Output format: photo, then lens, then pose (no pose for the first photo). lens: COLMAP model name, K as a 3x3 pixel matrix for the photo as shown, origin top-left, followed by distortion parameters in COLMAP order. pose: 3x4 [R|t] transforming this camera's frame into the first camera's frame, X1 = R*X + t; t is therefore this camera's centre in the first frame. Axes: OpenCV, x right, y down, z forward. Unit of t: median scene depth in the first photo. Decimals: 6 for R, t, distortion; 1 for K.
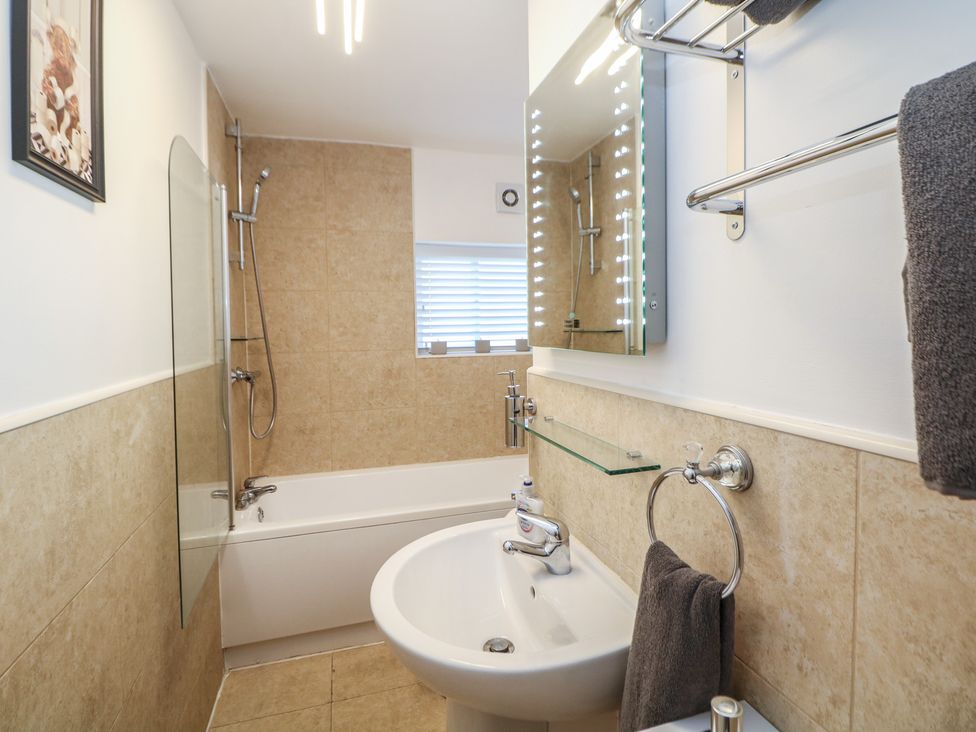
lens RADIAL K [[527.7, 0, 491.6], [0, 527.7, 365.5], [0, 0, 1]] dist [-0.005702, -0.007967]
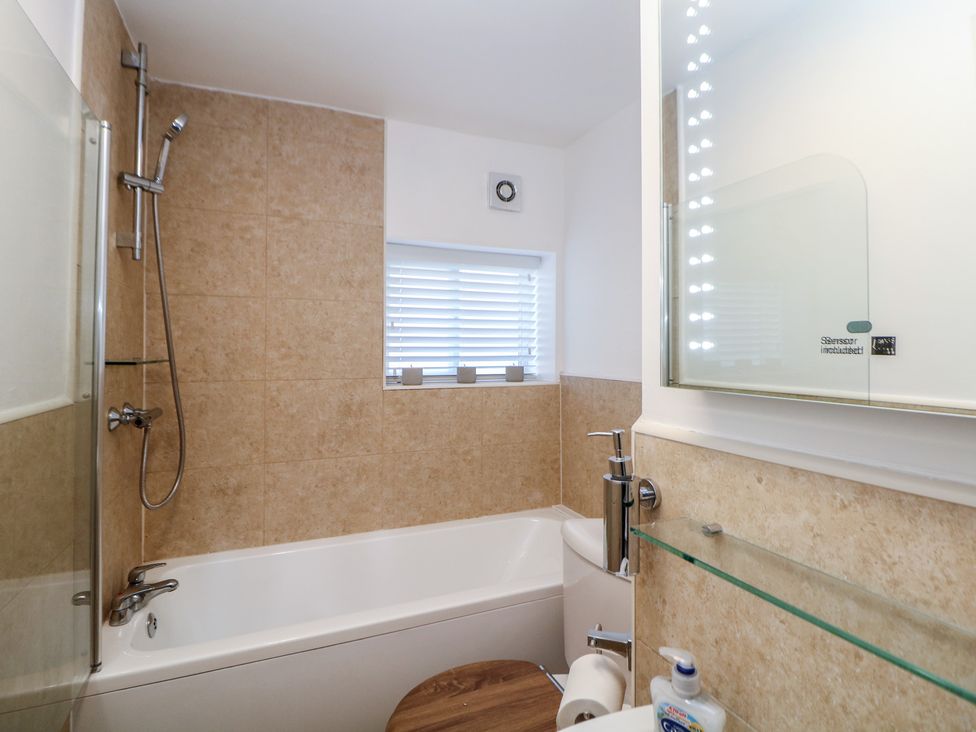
lens RADIAL K [[527.7, 0, 491.4], [0, 527.7, 358.2], [0, 0, 1]] dist [-0.005702, -0.007967]
pose [[0.993447, 0.016089, 0.113156, -0.080826], [-0.009346, 0.998162, -0.059876, -0.016431], [-0.113911, 0.058426, 0.991771, 0.241334]]
